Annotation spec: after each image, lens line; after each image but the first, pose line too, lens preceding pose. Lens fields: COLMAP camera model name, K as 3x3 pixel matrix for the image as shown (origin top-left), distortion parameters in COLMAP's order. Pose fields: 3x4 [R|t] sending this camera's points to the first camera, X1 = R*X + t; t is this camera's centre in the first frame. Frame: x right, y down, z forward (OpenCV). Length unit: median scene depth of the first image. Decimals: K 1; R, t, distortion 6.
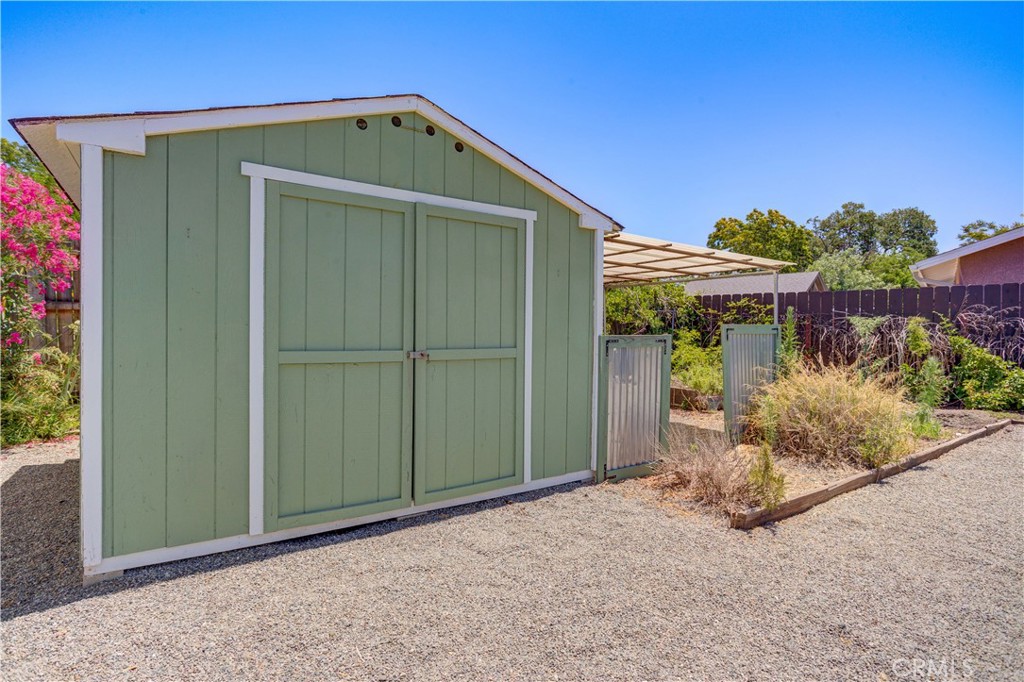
lens RADIAL K [[507.1, 0, 515.7], [0, 507.1, 338.1], [0, 0, 1]] dist [-0.001991, -0.000011]
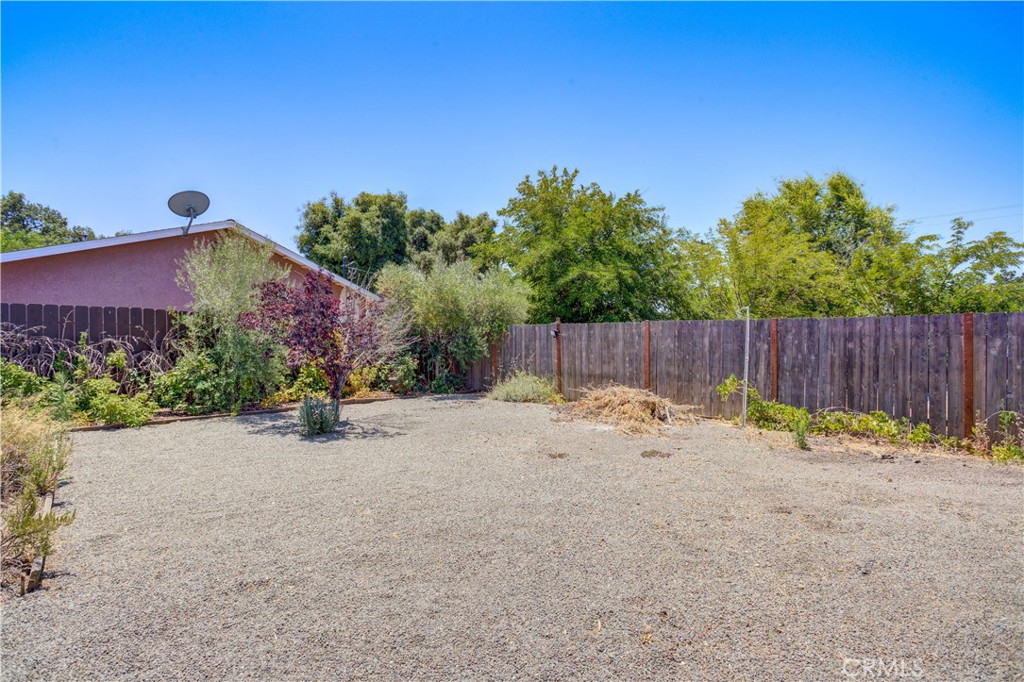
lens RADIAL K [[507.1, 0, 515.2], [0, 507.1, 344.4], [0, 0, 1]] dist [-0.001991, -0.000011]
pose [[-0.131835, 0.004375, 0.991262, -0.215033], [0.020439, 0.999790, -0.001695, -0.000989], [-0.991061, 0.020037, -0.131896, 0.151892]]
